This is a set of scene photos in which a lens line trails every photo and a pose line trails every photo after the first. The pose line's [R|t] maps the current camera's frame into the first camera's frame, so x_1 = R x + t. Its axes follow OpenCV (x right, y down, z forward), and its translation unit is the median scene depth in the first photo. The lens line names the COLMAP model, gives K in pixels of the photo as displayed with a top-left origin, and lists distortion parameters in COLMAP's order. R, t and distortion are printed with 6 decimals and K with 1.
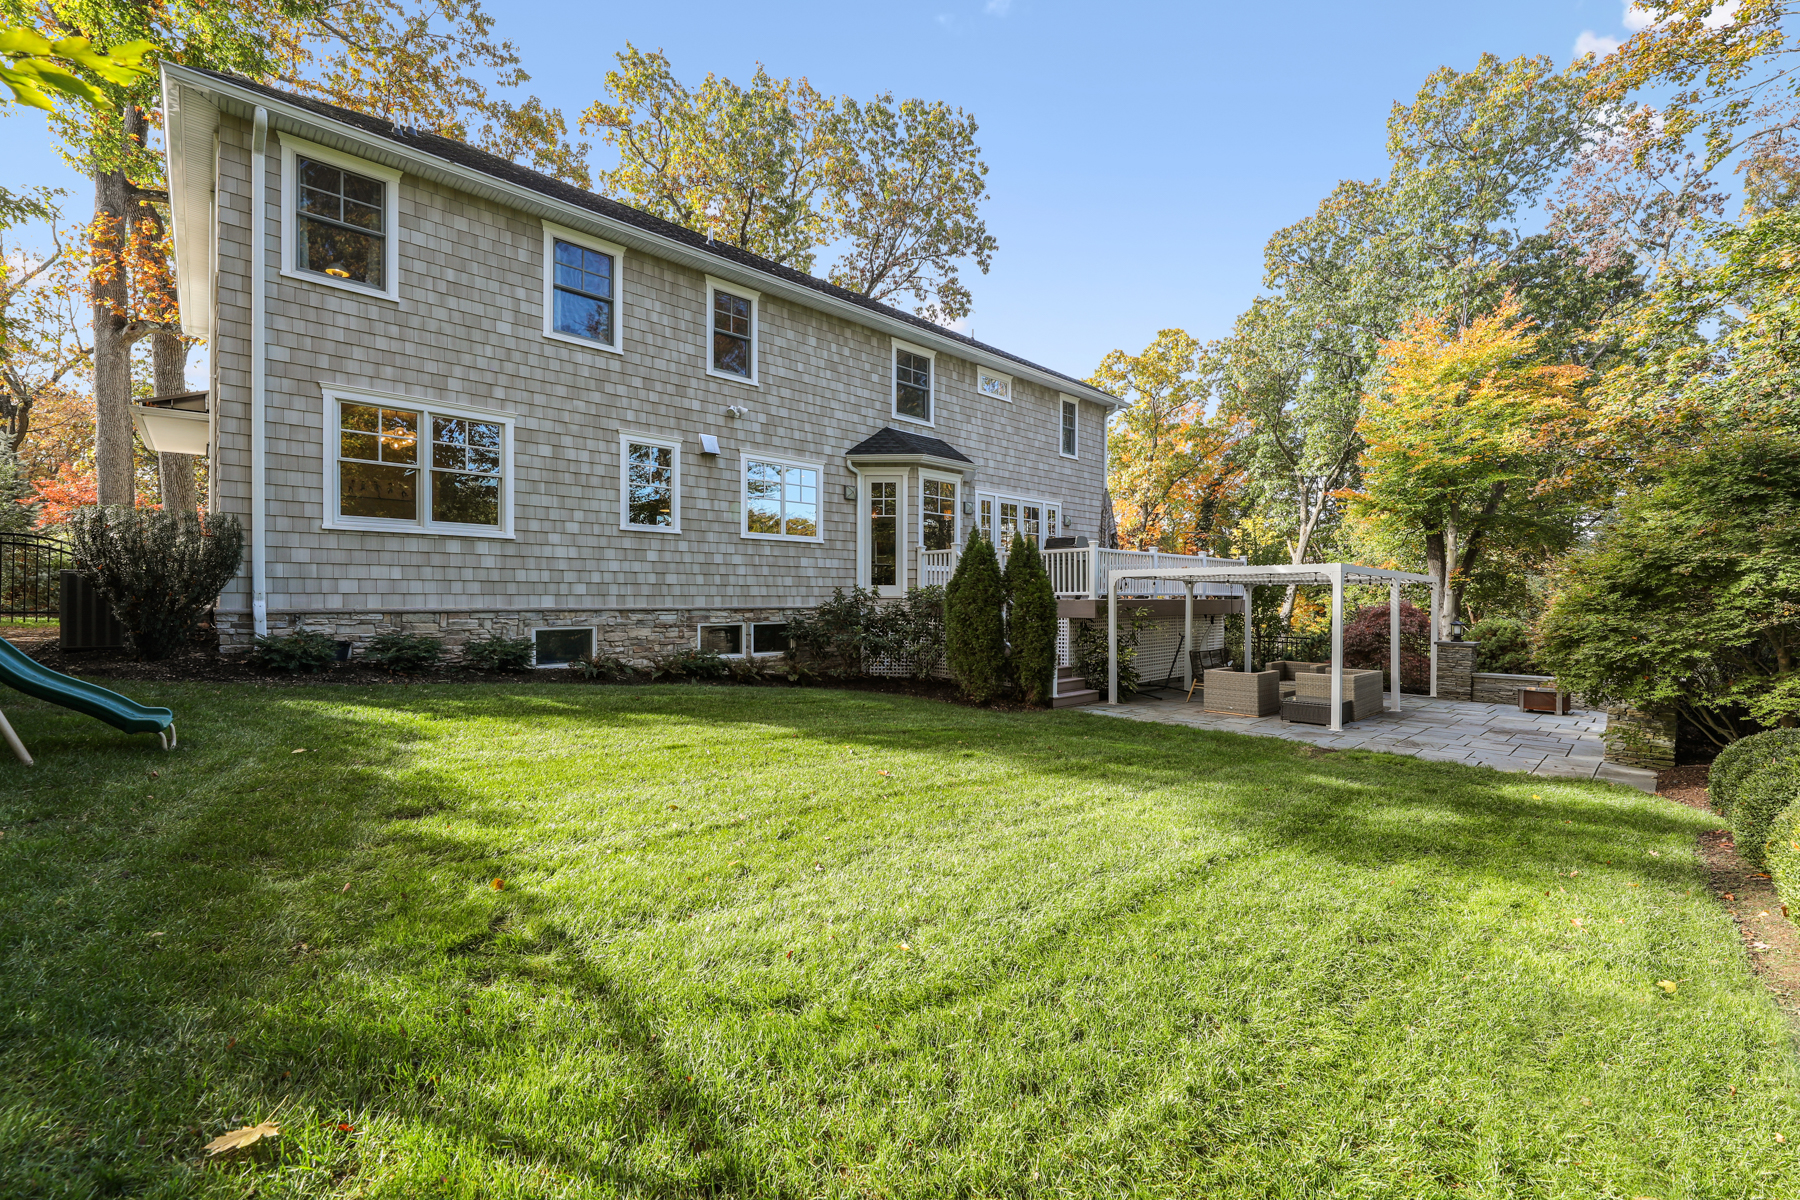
lens RADIAL K [[737.1, 0, 900.0], [0, 737.1, 600.0], [0, 0, 1]] dist [0.001182, 0.000389]
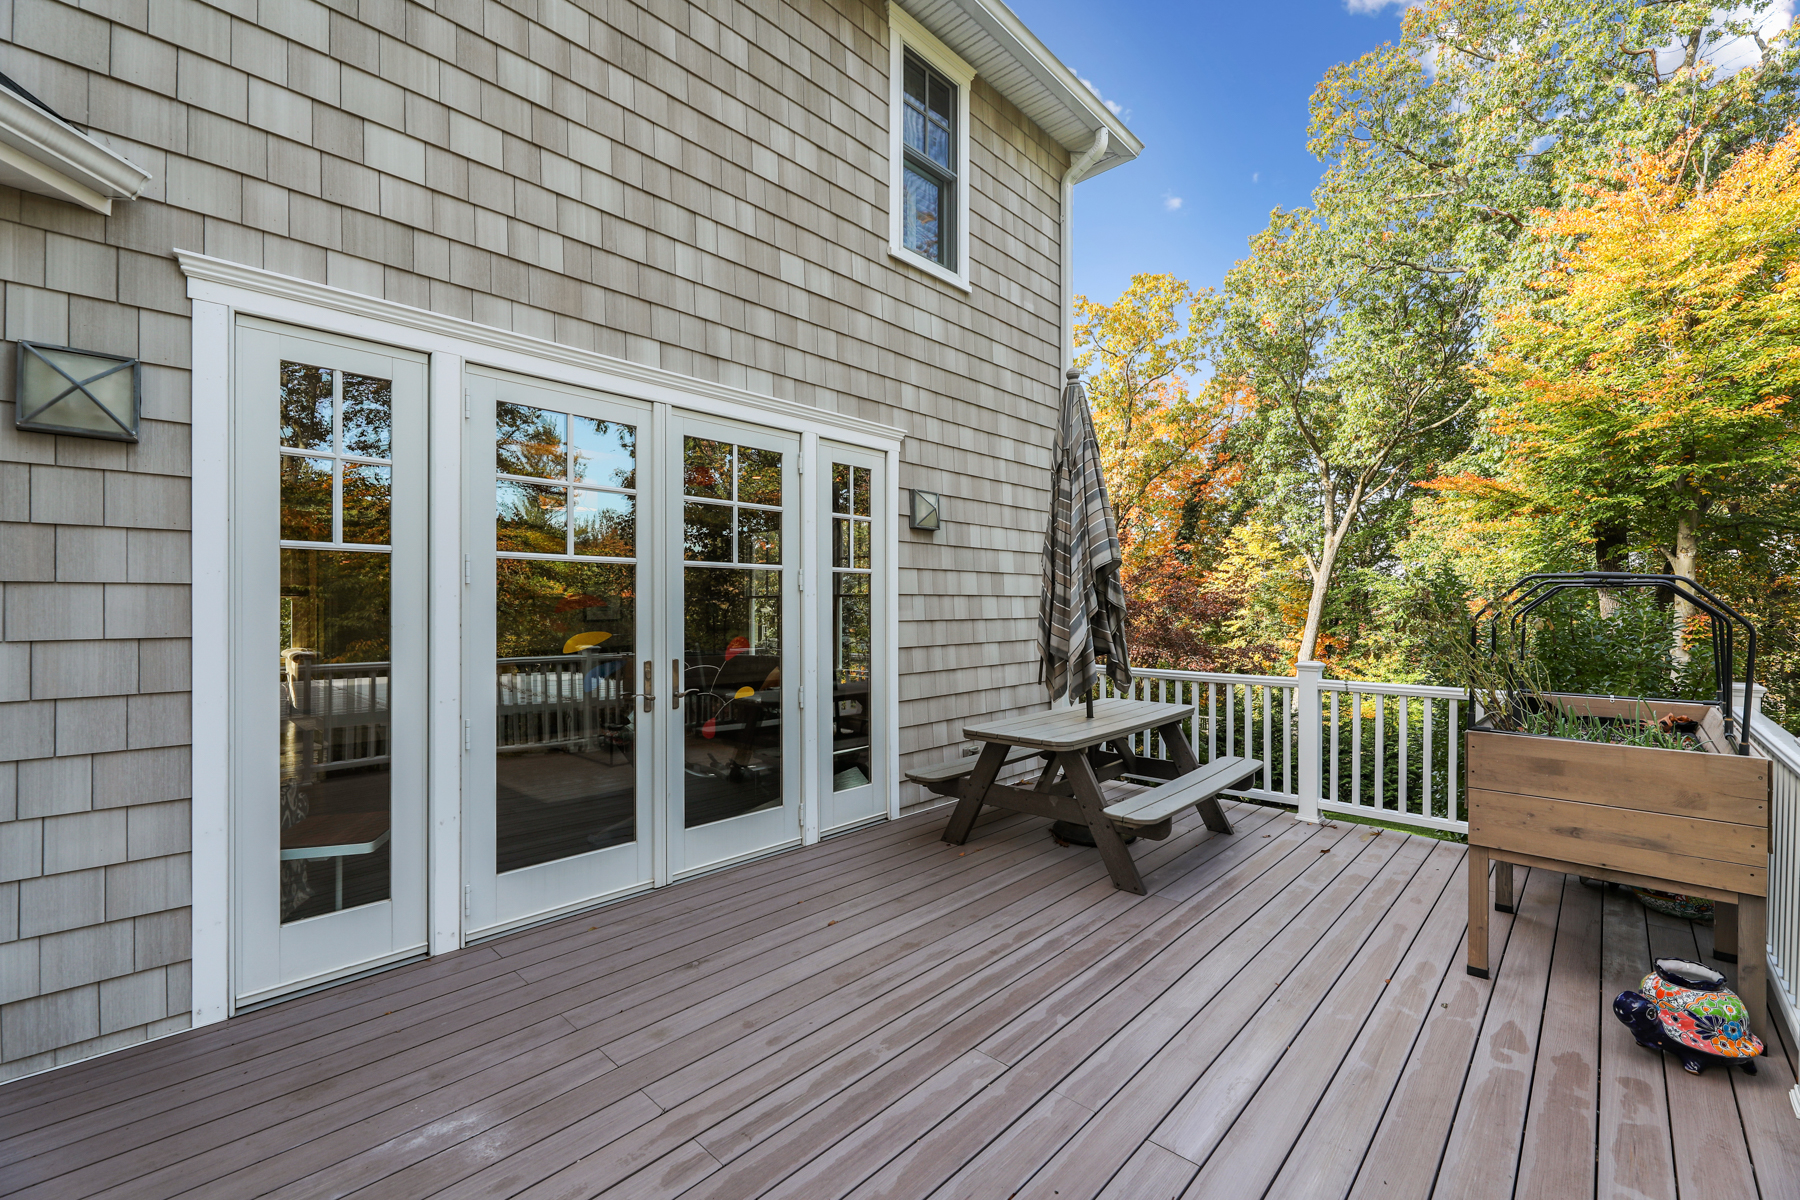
lens RADIAL K [[742.4, 0, 900.0], [0, 742.4, 600.0], [0, 0, 1]] dist [-0.000762, -0.000070]
pose [[0.998537, -0.000930, 0.054060, 0.124934], [0.001537, 0.999936, -0.011191, -0.044959], [-0.054046, 0.011258, 0.998475, 0.452612]]
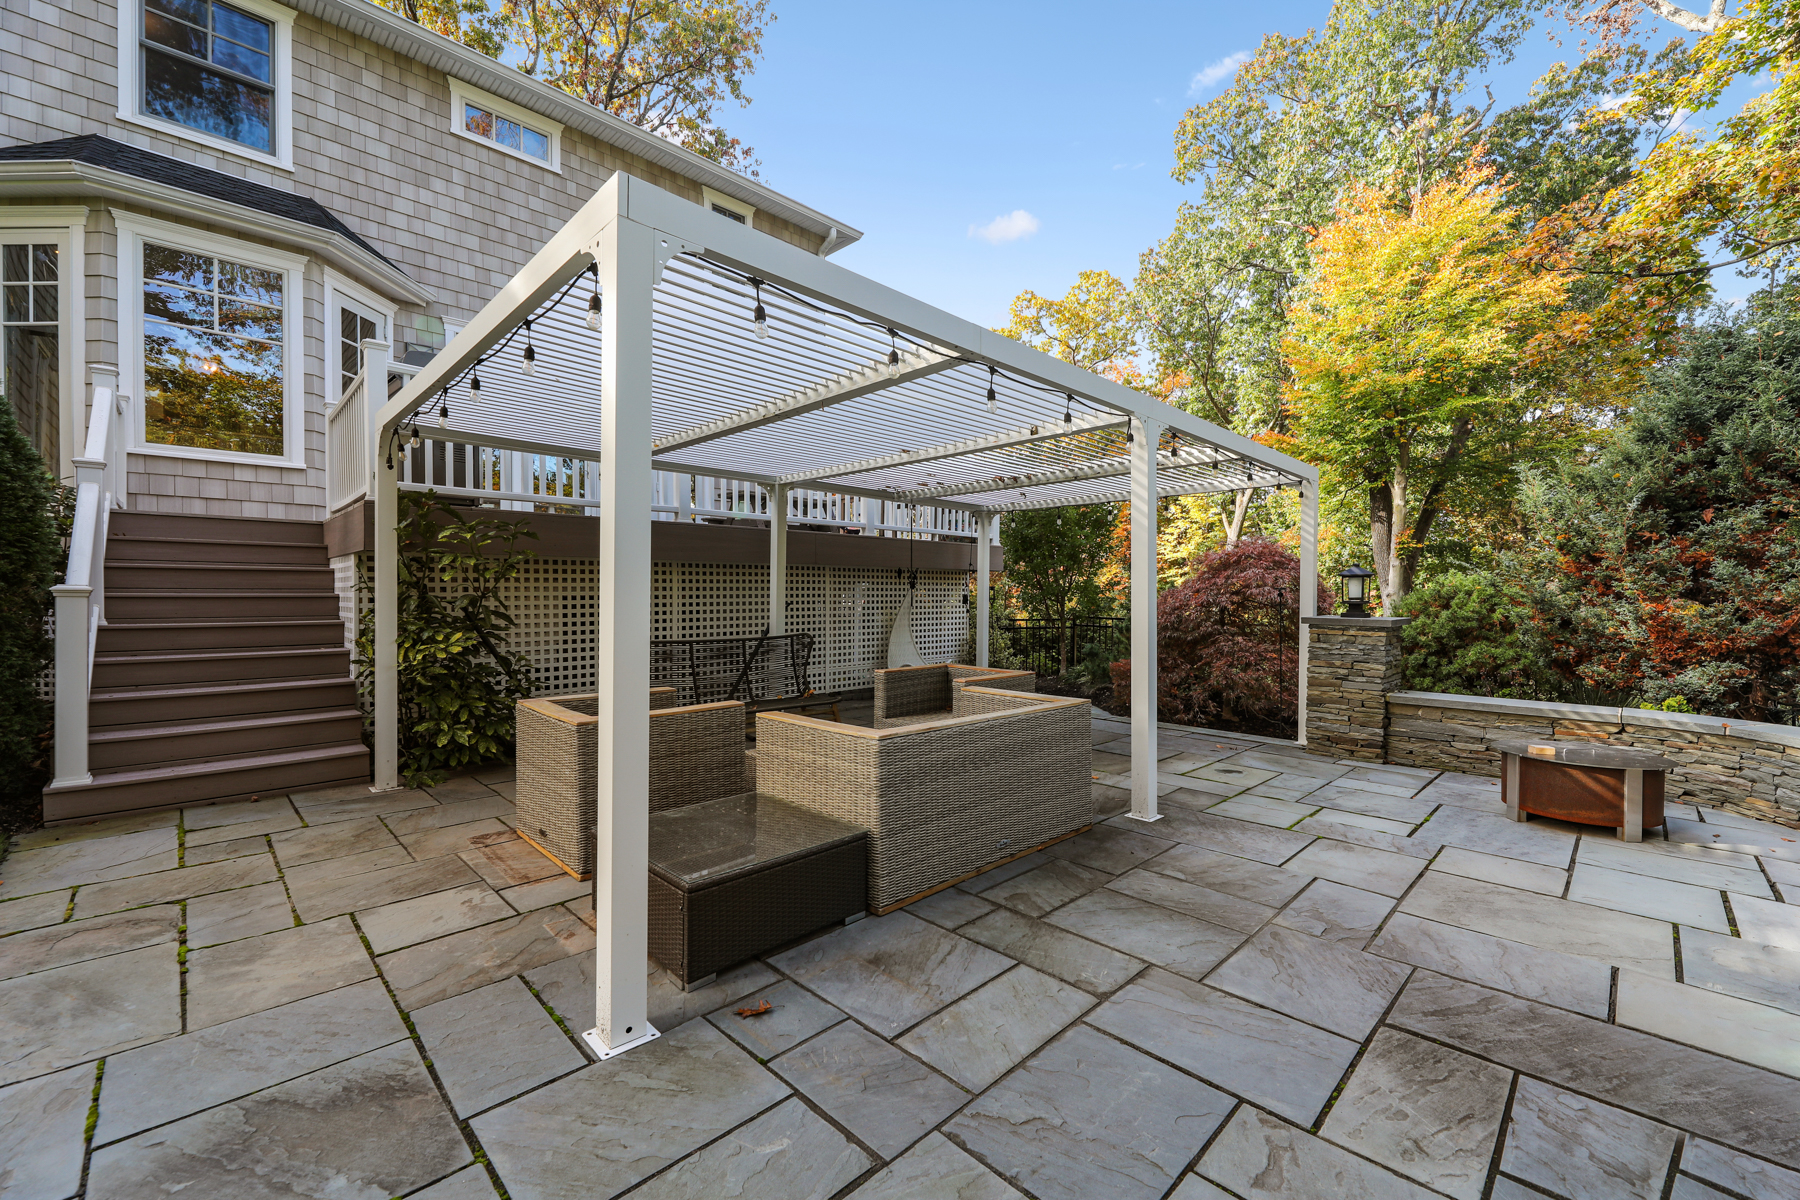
lens RADIAL K [[722.8, 0, 900.0], [0, 722.8, 600.0], [0, 0, 1]] dist [-0.000036, -0.000662]
pose [[0.999819, 0.000879, 0.018992, 0.217060], [-0.001082, 0.999942, 0.010696, 0.018935], [-0.018981, -0.010714, 0.999762, 0.263828]]
